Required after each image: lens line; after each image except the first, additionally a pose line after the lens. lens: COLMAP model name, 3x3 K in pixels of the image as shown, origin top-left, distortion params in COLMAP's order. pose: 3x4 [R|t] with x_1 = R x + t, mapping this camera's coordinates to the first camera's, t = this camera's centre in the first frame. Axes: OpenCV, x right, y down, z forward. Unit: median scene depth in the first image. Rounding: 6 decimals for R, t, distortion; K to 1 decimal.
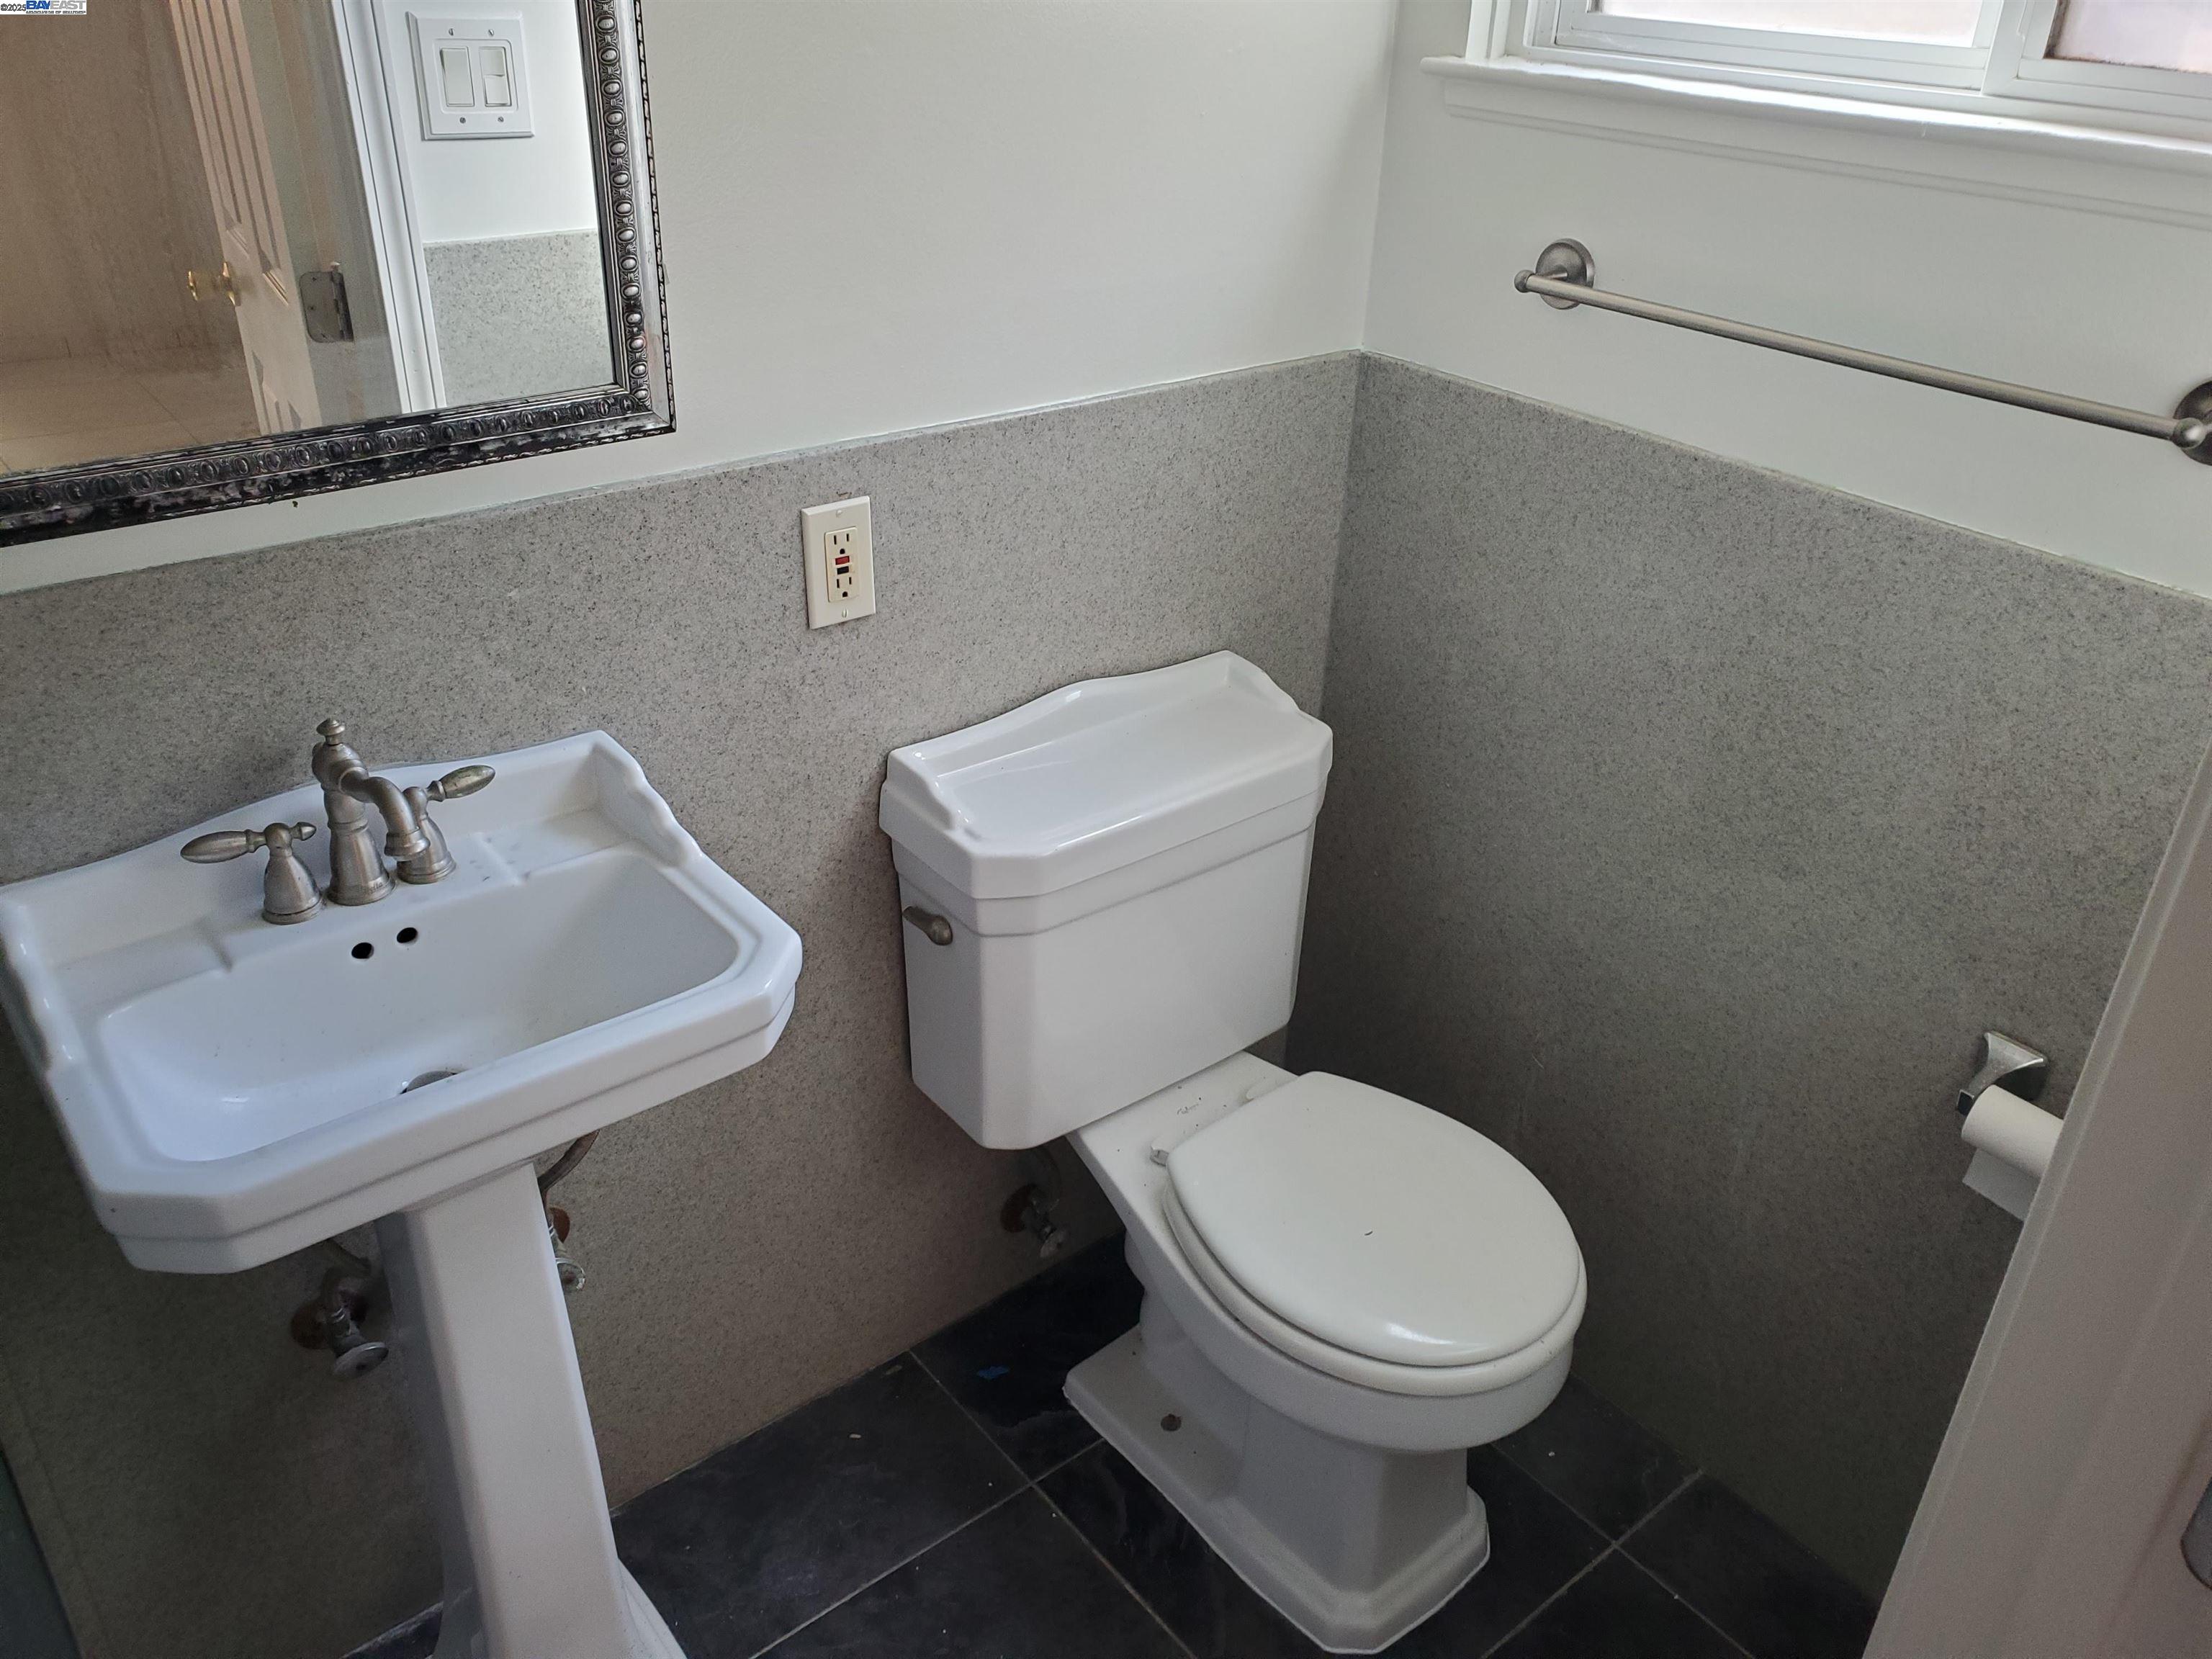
lens RADIAL K [[1721.4, 0, 1104.9], [0, 1721.4, 799.2], [0, 0, 1]] dist [0.080312, -0.165805]
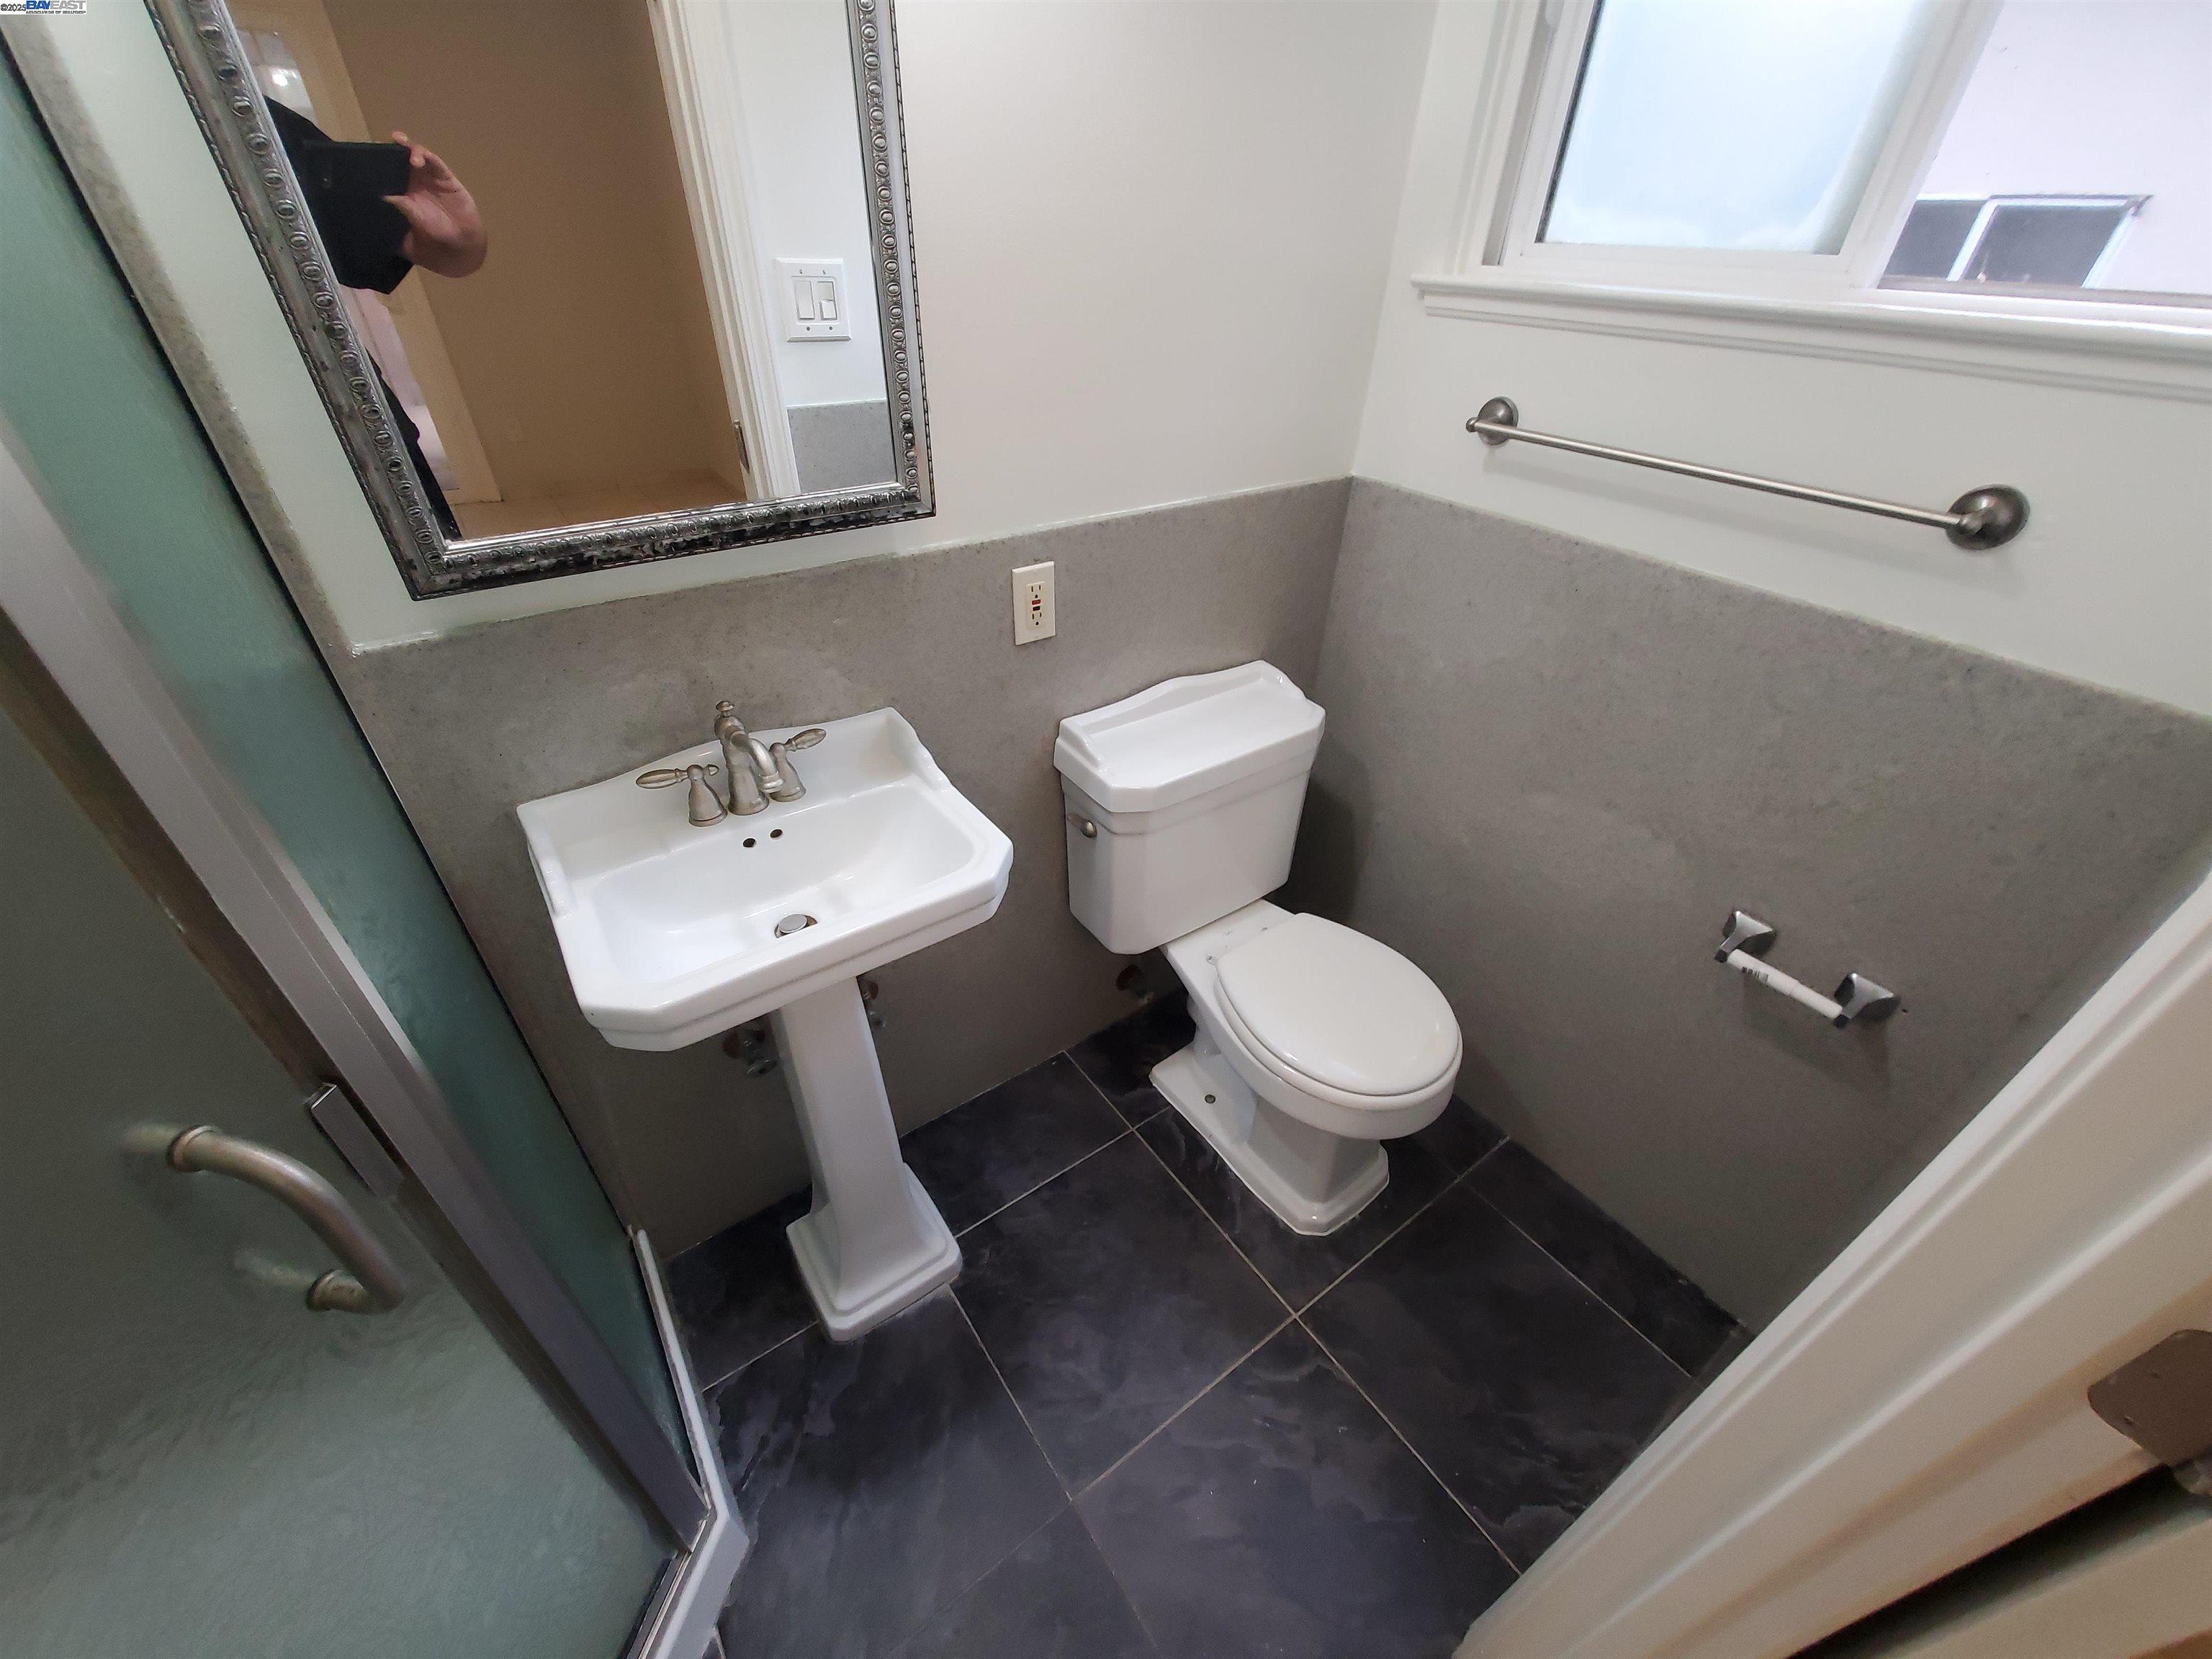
lens RADIAL K [[872.9, 0, 1099.6], [0, 872.9, 842.9], [0, 0, 1]] dist [0.000447, -0.000434]
pose [[0.998115, 0.028070, -0.054579, -0.043049], [-0.020807, 0.991380, 0.129356, -0.022403], [0.057740, -0.127977, 0.990095, 0.168878]]
